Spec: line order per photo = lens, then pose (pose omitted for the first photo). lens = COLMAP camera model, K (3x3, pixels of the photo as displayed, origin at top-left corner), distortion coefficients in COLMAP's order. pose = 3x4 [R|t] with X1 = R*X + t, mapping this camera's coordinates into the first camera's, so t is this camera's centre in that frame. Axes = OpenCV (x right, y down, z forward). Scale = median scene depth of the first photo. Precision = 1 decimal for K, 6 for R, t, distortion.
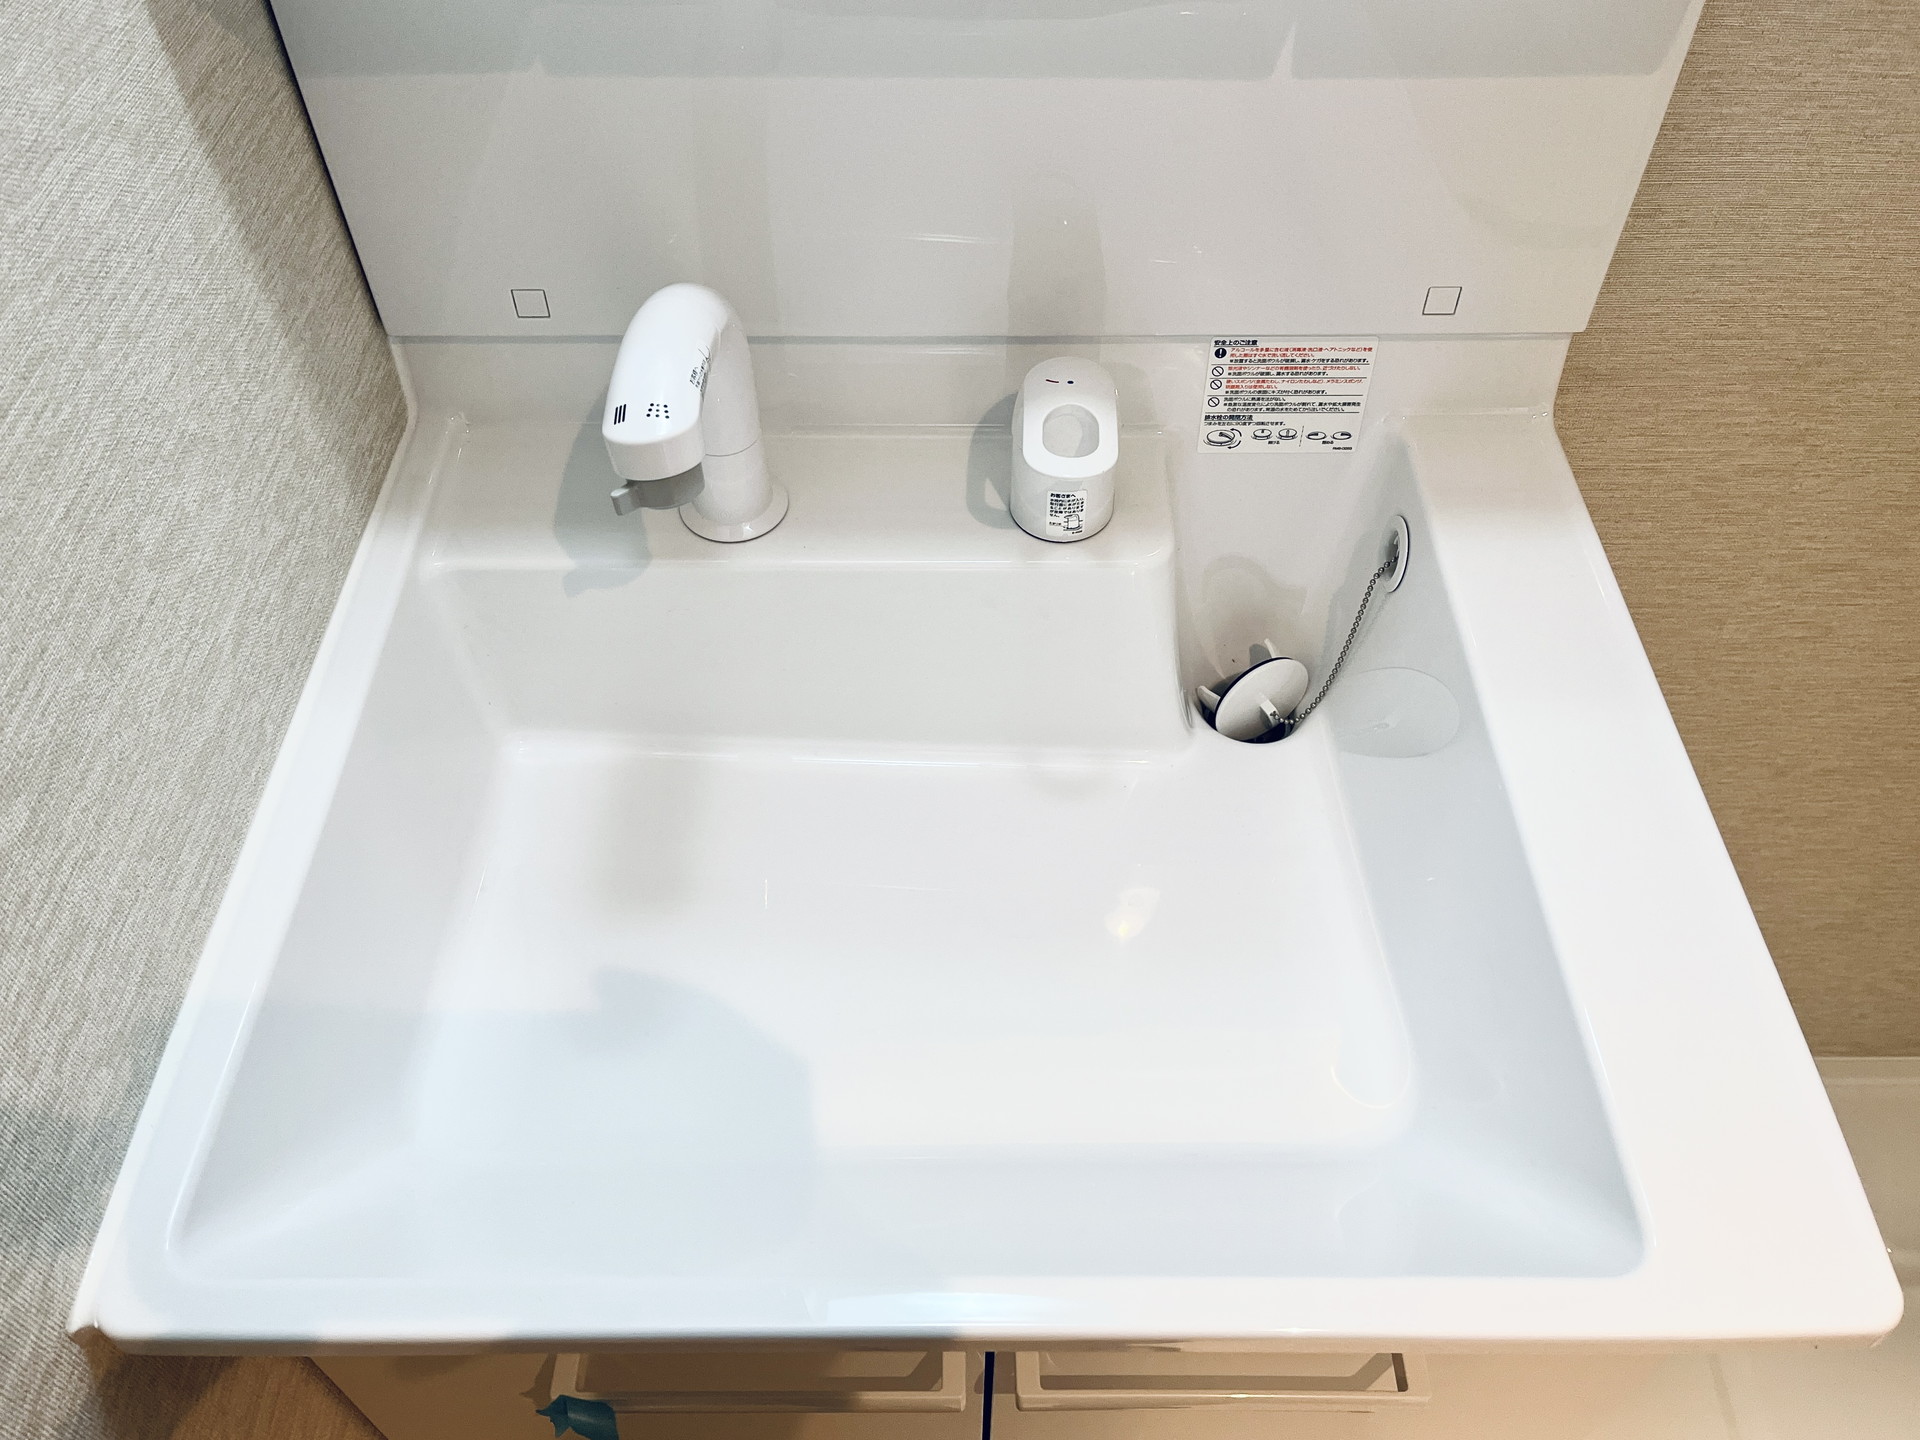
lens RADIAL K [[1494.3, 0, 956.1], [0, 1494.3, 727.9], [0, 0, 1]] dist [0.004847, -0.000095]
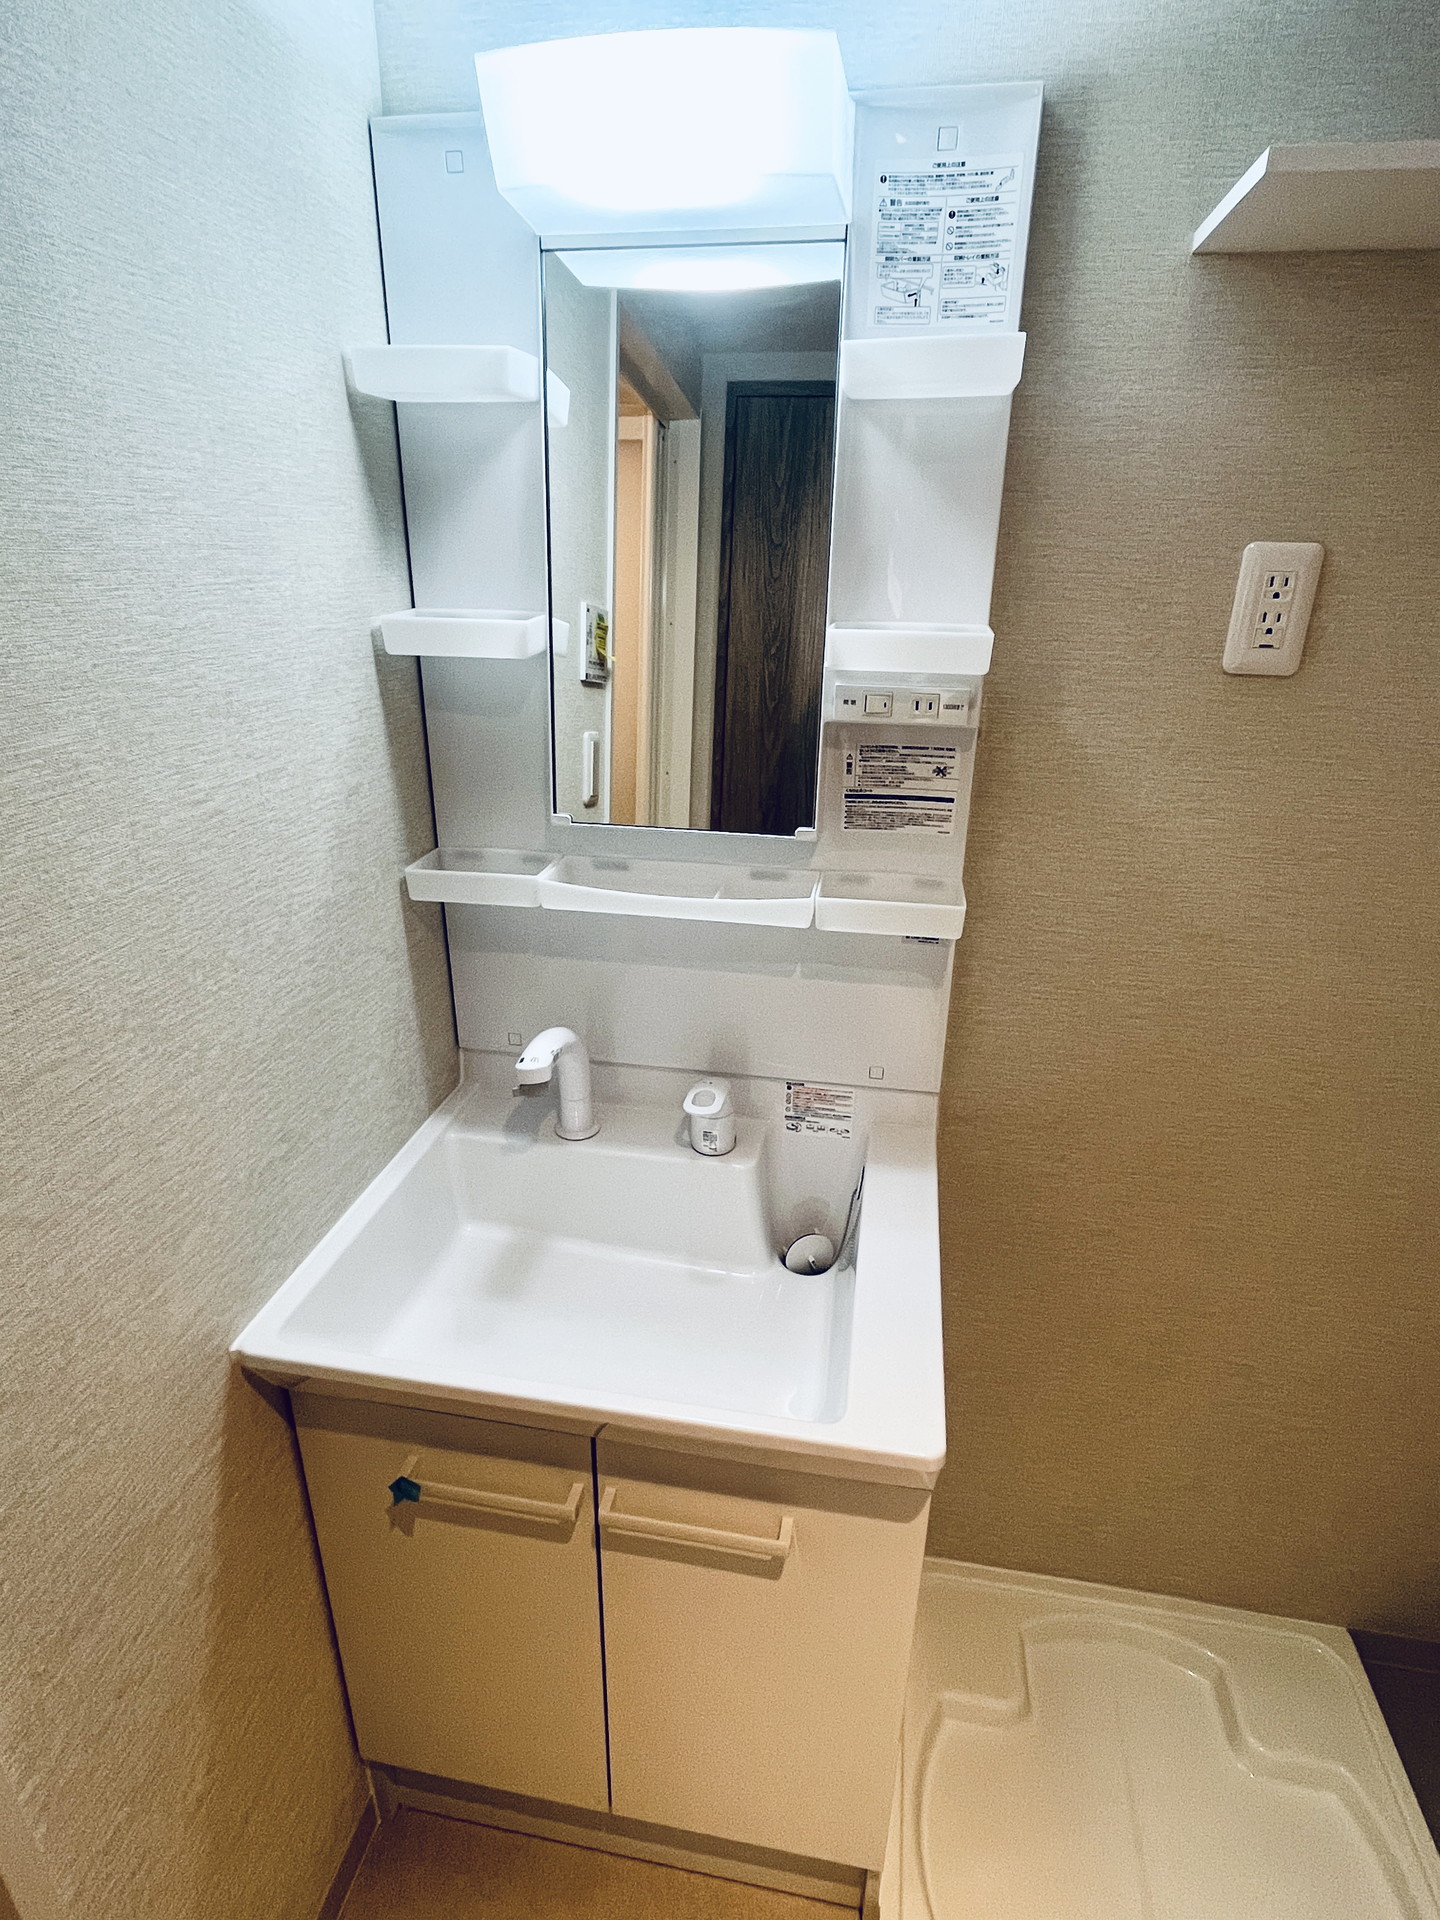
lens RADIAL K [[997.3, 0, 723.9], [0, 997.3, 958.7], [0, 0, 1]] dist [0.005894, 0.000186]
pose [[0.984439, 0.081122, -0.155878, 0.305119], [-0.143964, 0.880984, -0.450713, 0.296431], [0.100763, 0.466140, 0.878954, -0.495256]]
